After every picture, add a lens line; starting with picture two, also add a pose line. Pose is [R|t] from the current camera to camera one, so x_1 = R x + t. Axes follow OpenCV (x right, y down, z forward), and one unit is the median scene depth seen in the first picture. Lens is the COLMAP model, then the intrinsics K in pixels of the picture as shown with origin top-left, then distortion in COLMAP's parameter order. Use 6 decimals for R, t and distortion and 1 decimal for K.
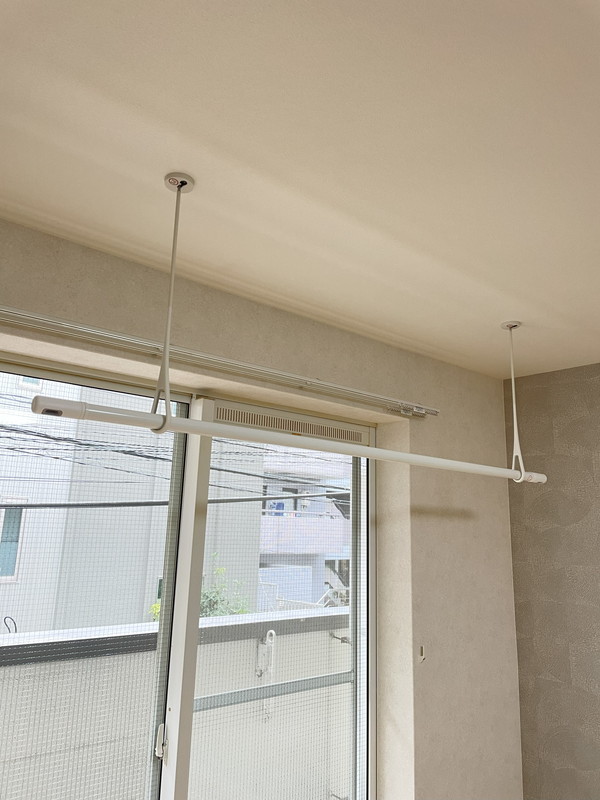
lens RADIAL K [[607.0, 0, 298.4], [0, 607.0, 399.5], [0, 0, 1]] dist [0.017692, 0.001664]
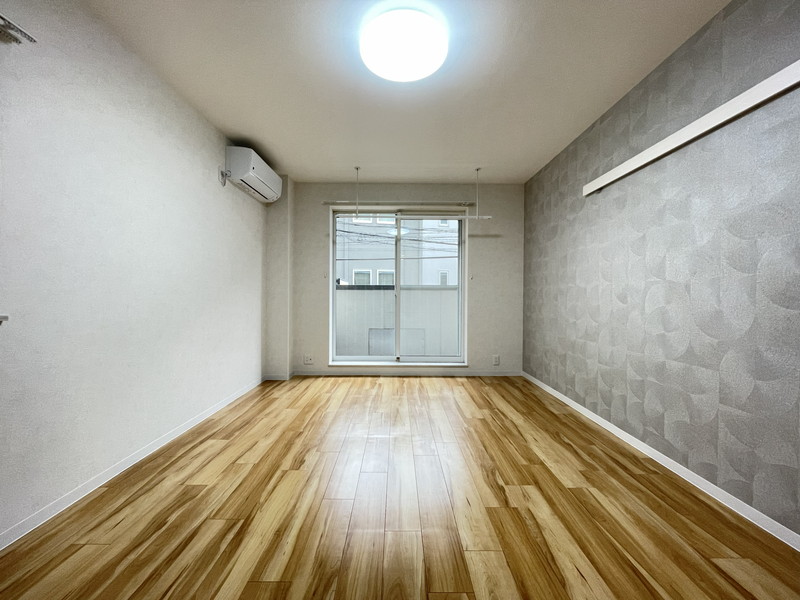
lens RADIAL K [[322.7, 0, 403.0], [0, 322.7, 300.2], [0, 0, 1]] dist [-0.000548, -0.000314]
pose [[0.775362, -0.019078, -0.631228, 0.981974], [0.152764, 0.975524, 0.158162, 0.191253], [0.612761, -0.219062, 0.759299, -0.574898]]
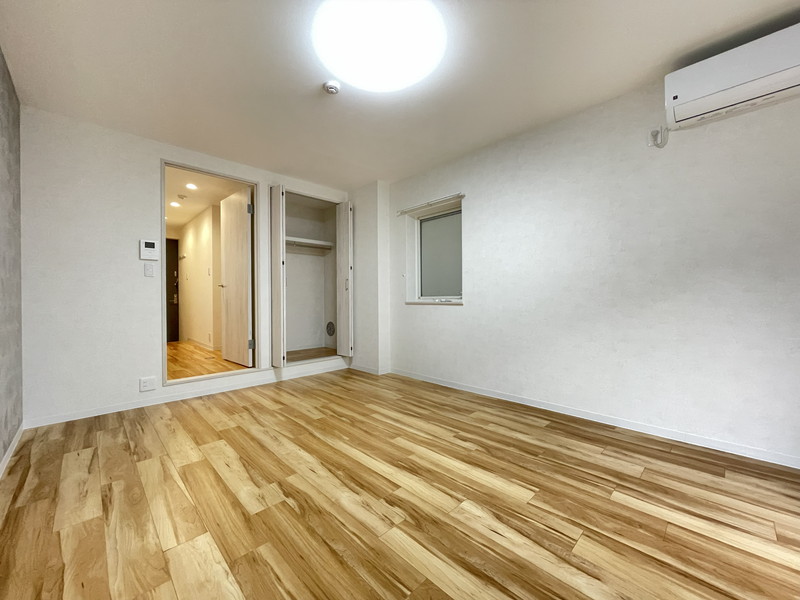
lens RADIAL K [[322.7, 0, 399.3], [0, 322.7, 298.5], [0, 0, 1]] dist [-0.000548, -0.000314]
pose [[-0.997226, -0.023058, -0.070772, 0.525074], [-0.007307, 0.976541, -0.215205, 0.482786], [0.074074, -0.214091, -0.974001, 0.747575]]
